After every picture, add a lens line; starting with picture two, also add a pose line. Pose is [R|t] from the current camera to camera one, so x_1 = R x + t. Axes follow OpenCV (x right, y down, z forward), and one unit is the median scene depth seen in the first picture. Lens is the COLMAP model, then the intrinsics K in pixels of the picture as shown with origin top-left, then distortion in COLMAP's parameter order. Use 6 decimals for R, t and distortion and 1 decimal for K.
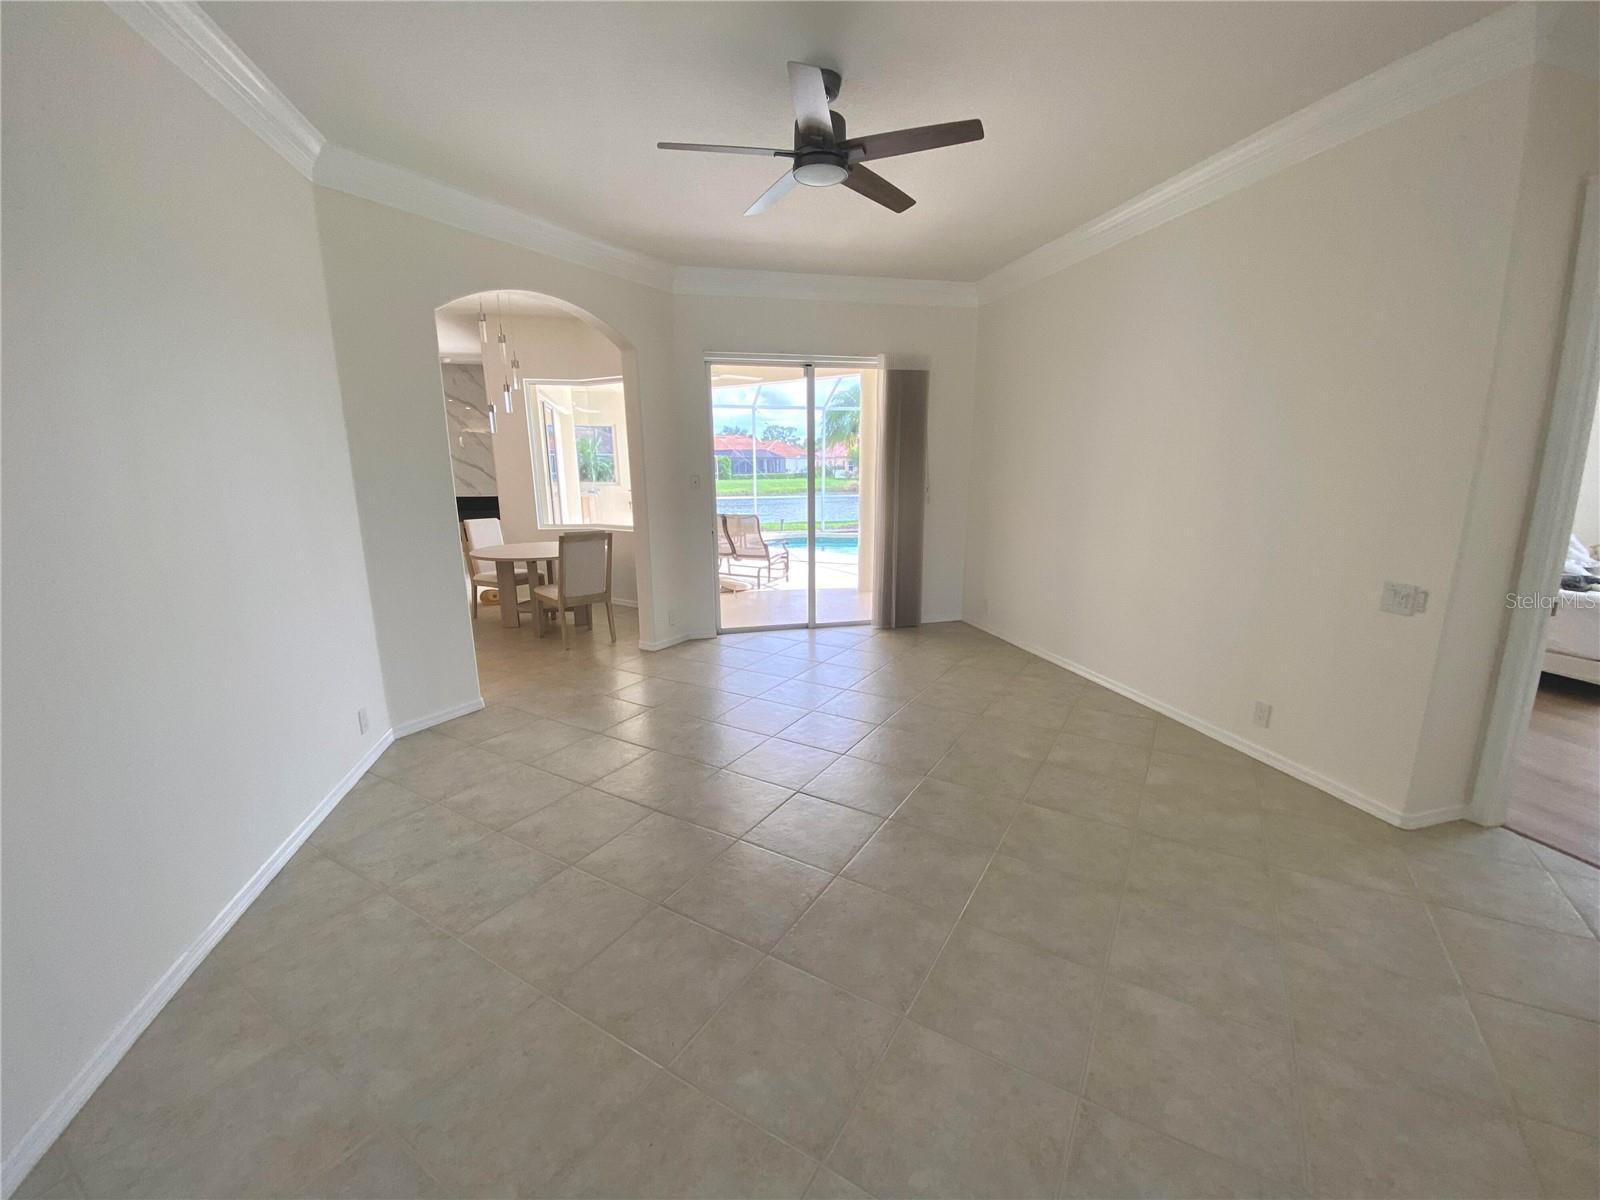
lens RADIAL K [[647.4, 0, 797.2], [0, 647.4, 606.2], [0, 0, 1]] dist [0.015343, -0.017827]
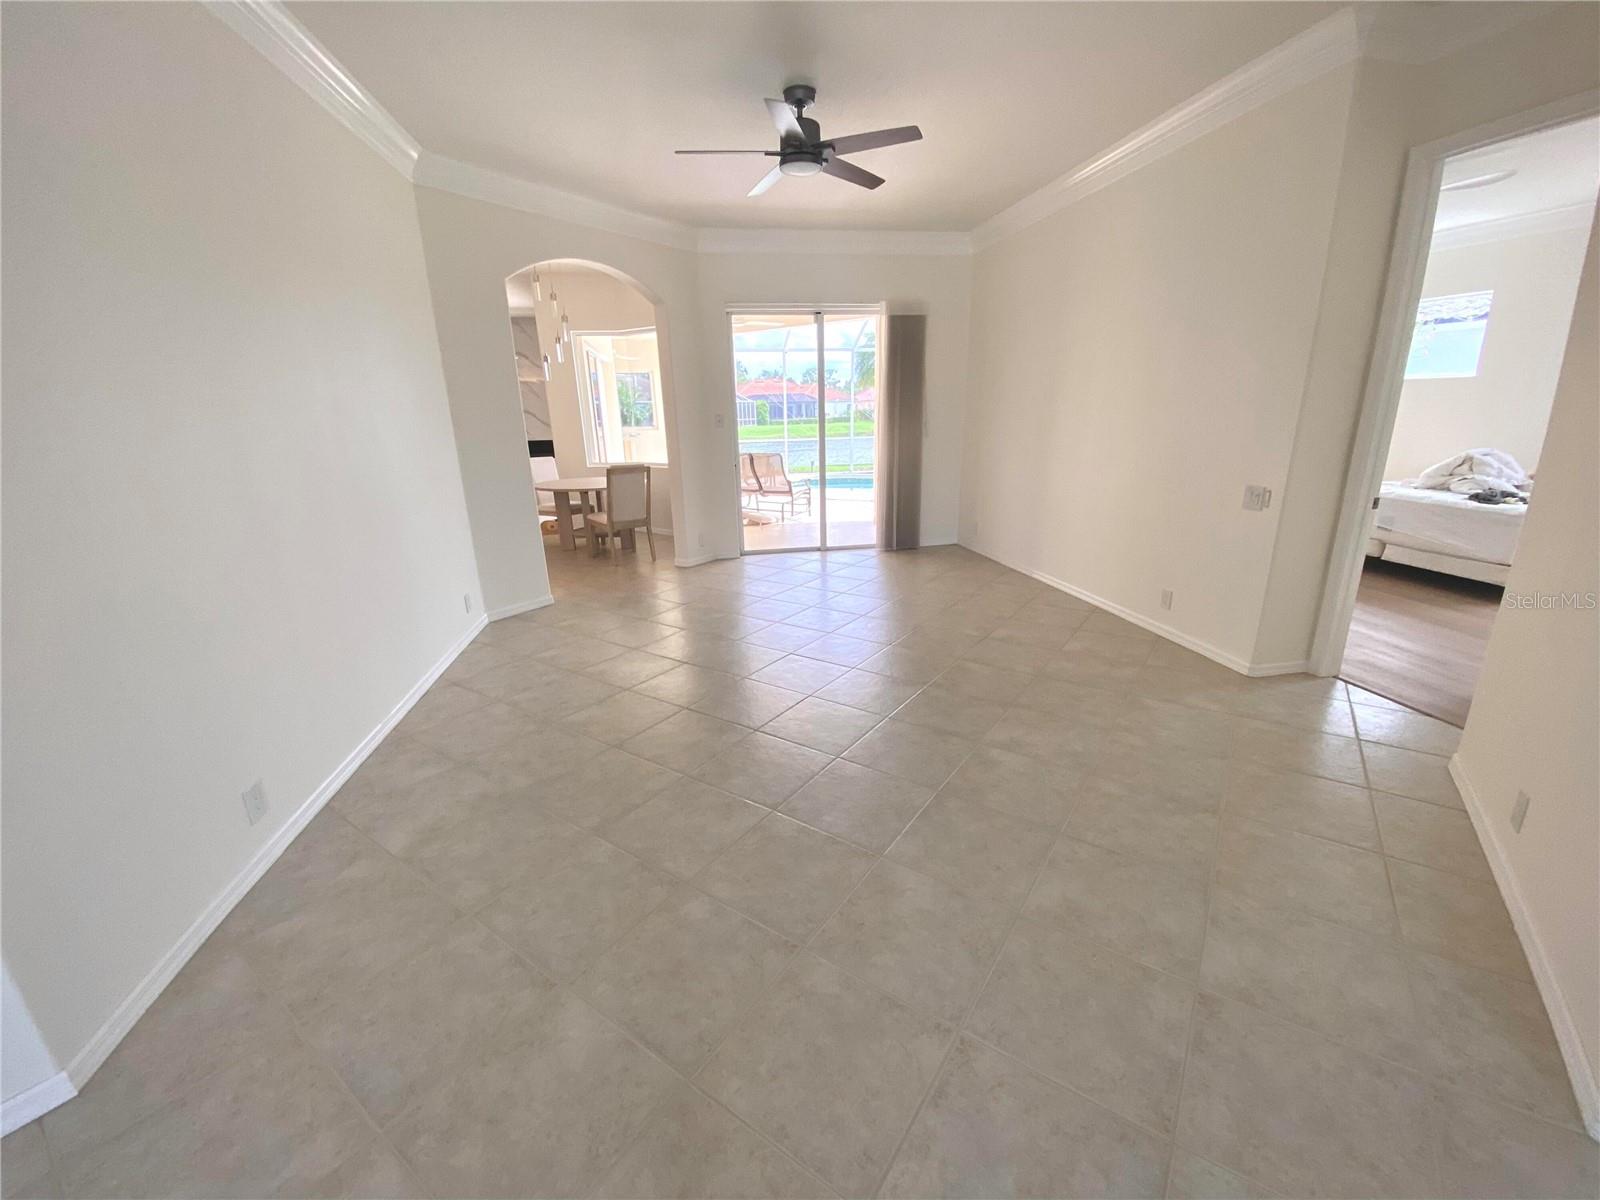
lens RADIAL K [[647.3, 0, 796.0], [0, 647.3, 608.6], [0, 0, 1]] dist [0.037457, -0.032170]
pose [[0.997953, 0.002490, -0.063901, 0.053721], [0.002790, 0.996596, 0.082395, 0.047583], [0.063888, -0.082405, 0.994549, -0.175855]]
